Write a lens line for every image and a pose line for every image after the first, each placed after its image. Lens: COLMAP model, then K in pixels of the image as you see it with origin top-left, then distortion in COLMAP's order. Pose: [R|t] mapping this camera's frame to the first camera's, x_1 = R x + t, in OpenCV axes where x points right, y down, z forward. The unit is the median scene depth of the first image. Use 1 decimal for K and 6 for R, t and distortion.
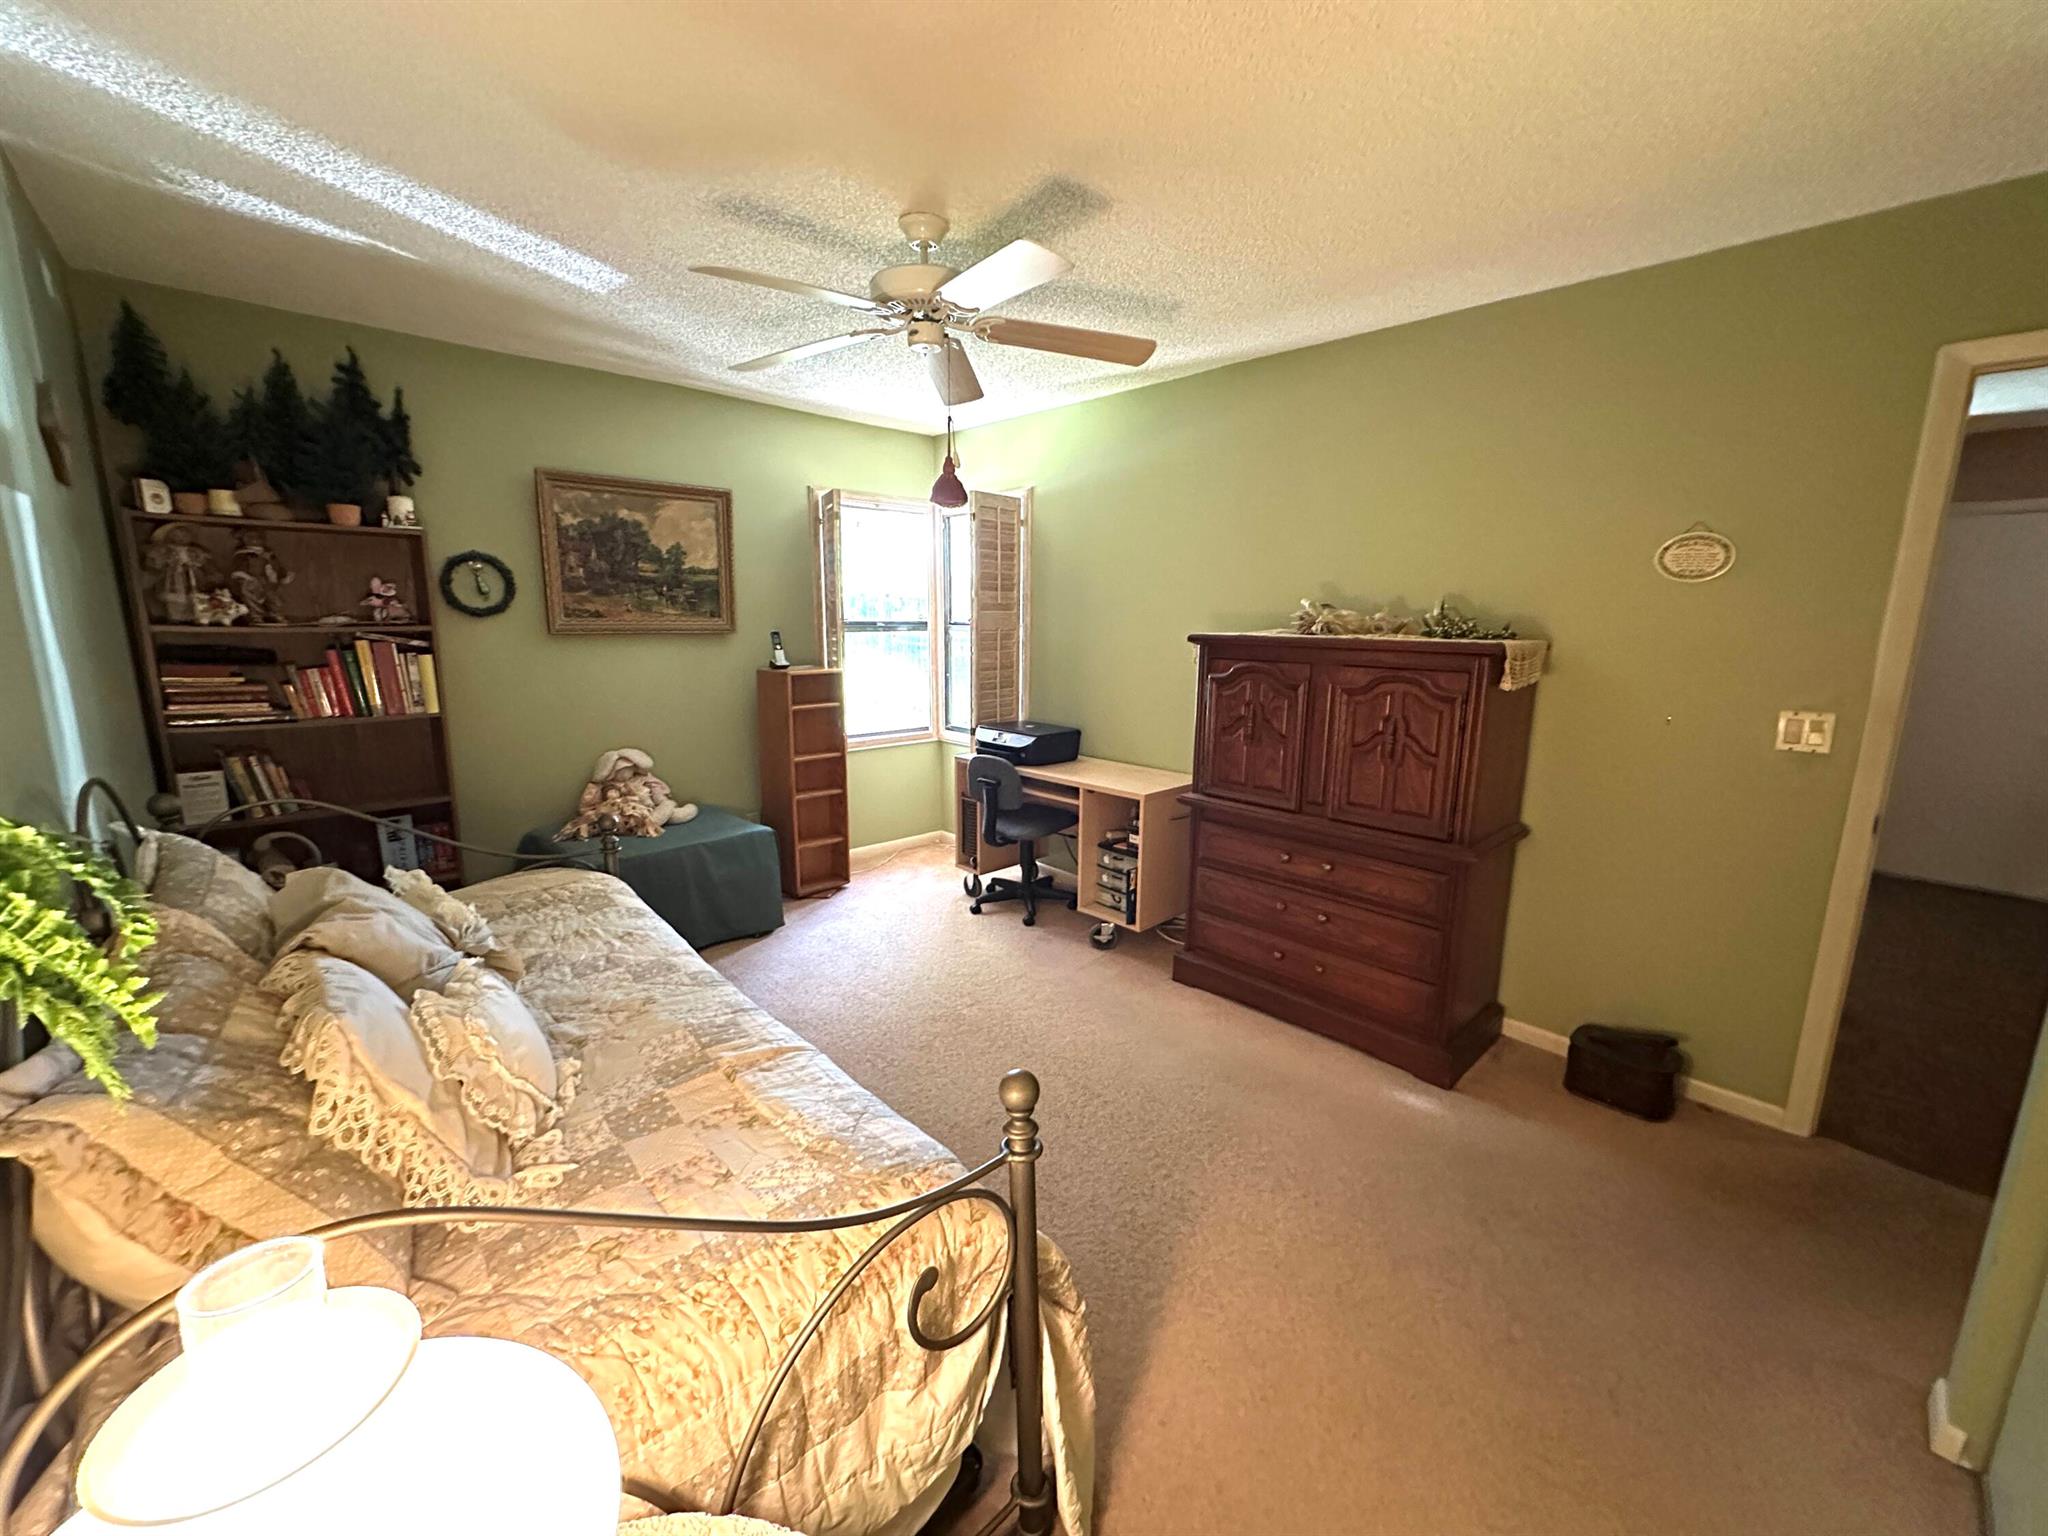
lens RADIAL K [[816.8, 0, 1024.9], [0, 816.8, 771.4], [0, 0, 1]] dist [-0.001048, -0.000245]
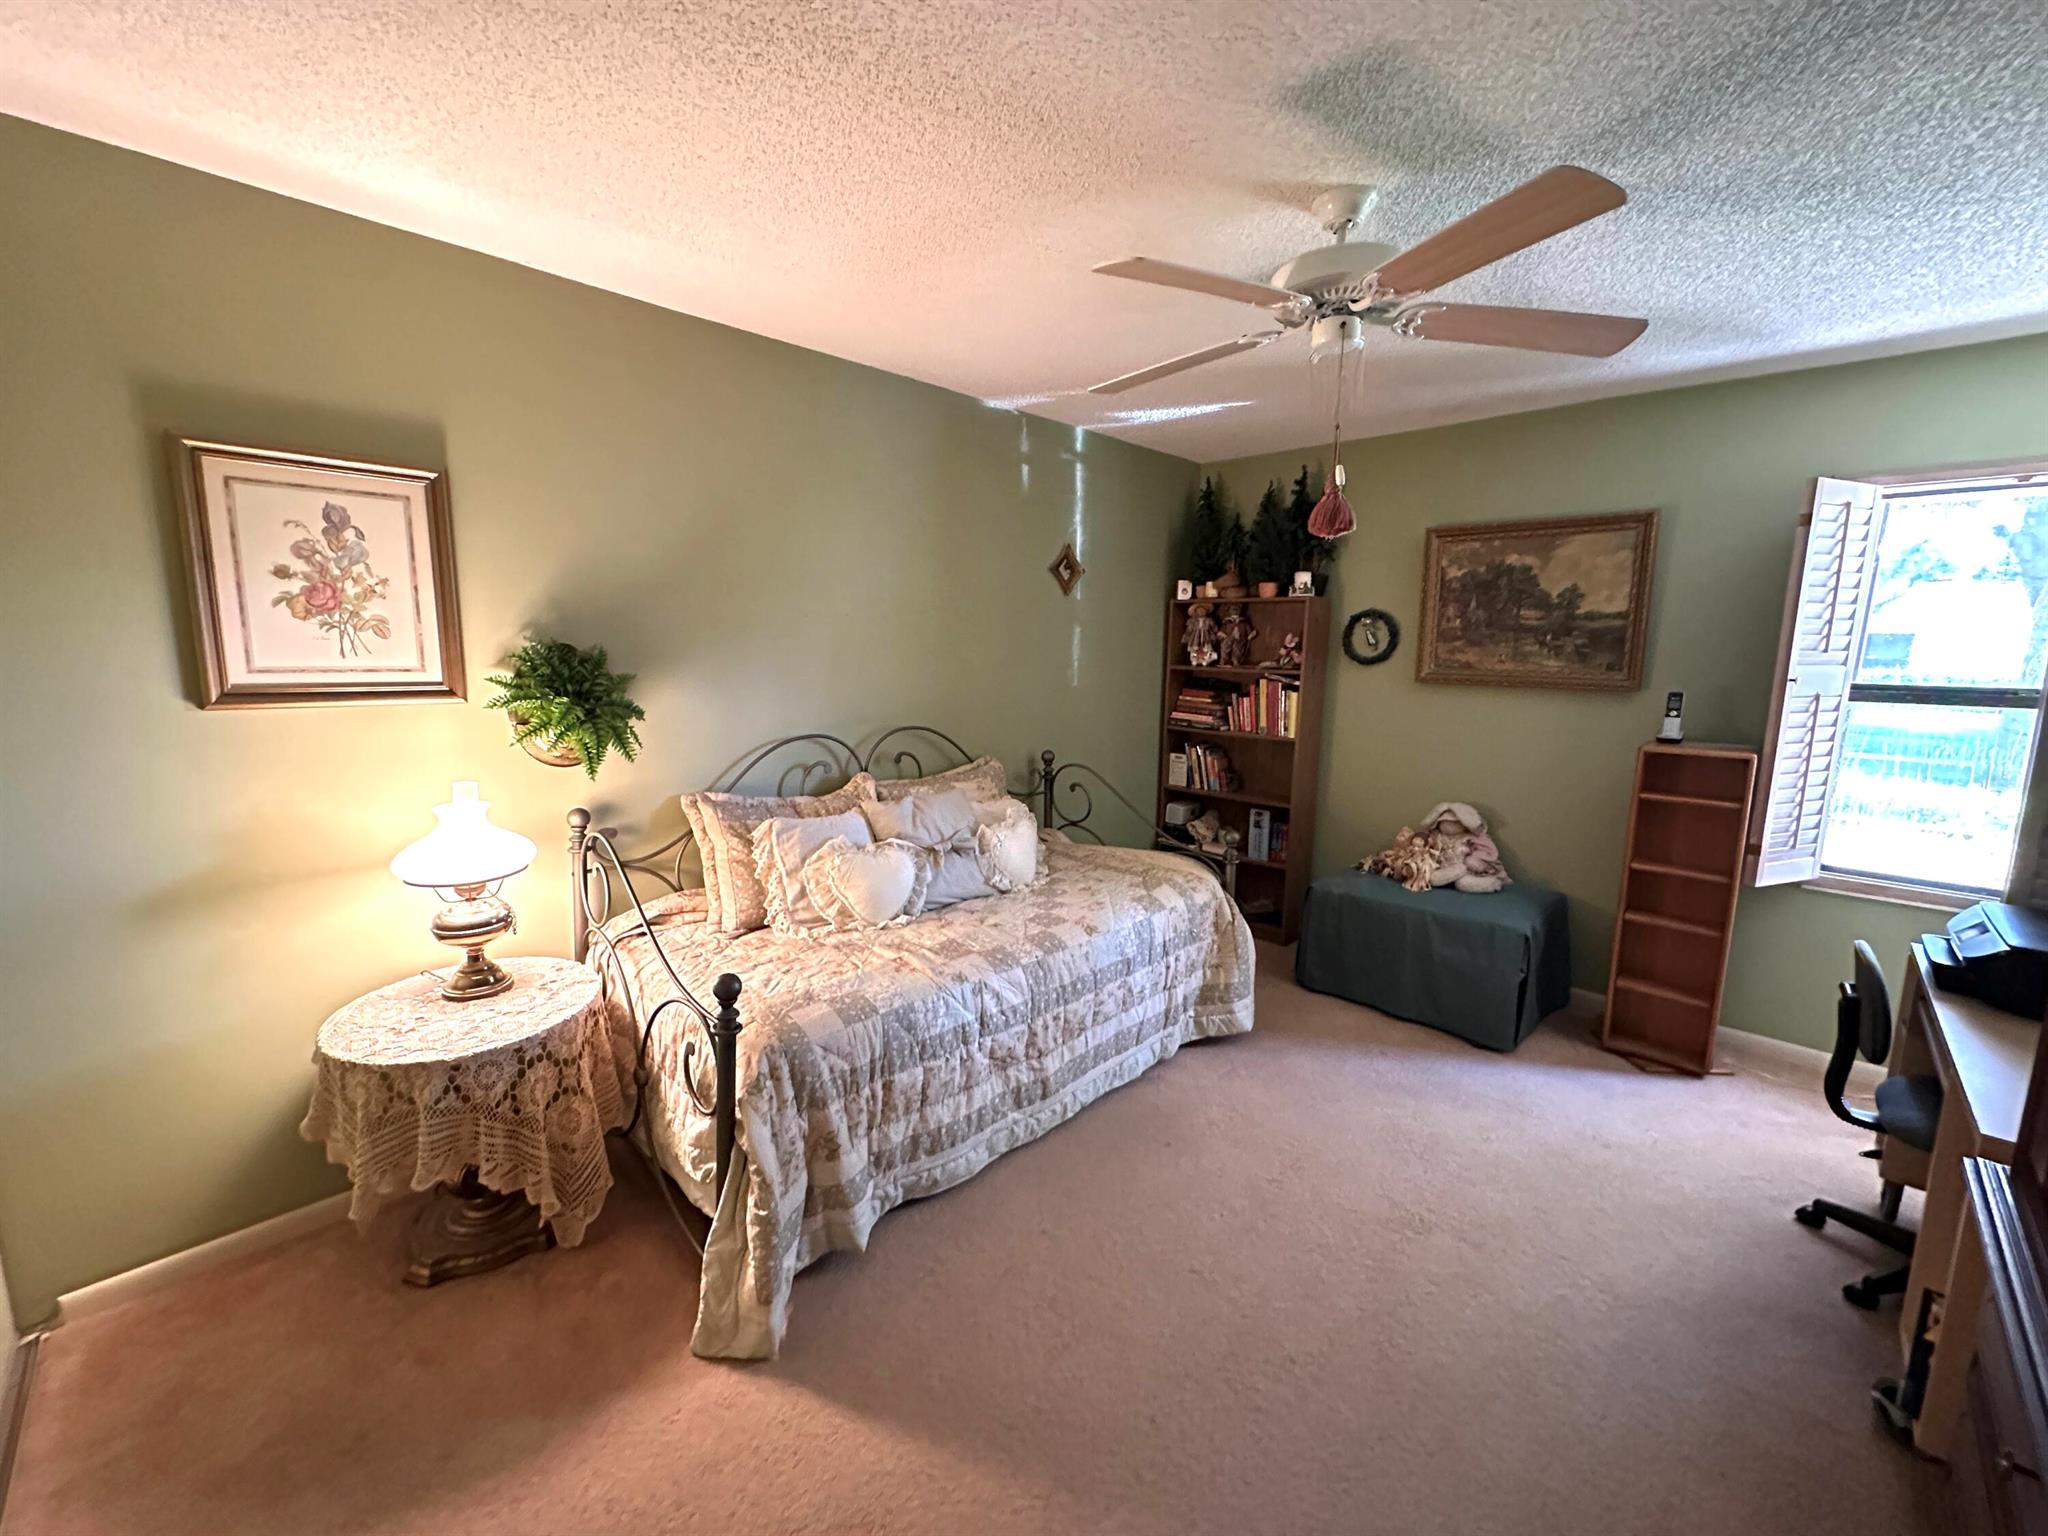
lens RADIAL K [[816.8, 0, 1024.9], [0, 816.8, 771.4], [0, 0, 1]] dist [-0.001048, -0.000245]
pose [[0.045260, 0.145437, -0.988332, 0.450369], [-0.204682, 0.969706, 0.133323, -0.090362], [0.977782, 0.196259, 0.073658, 0.435116]]
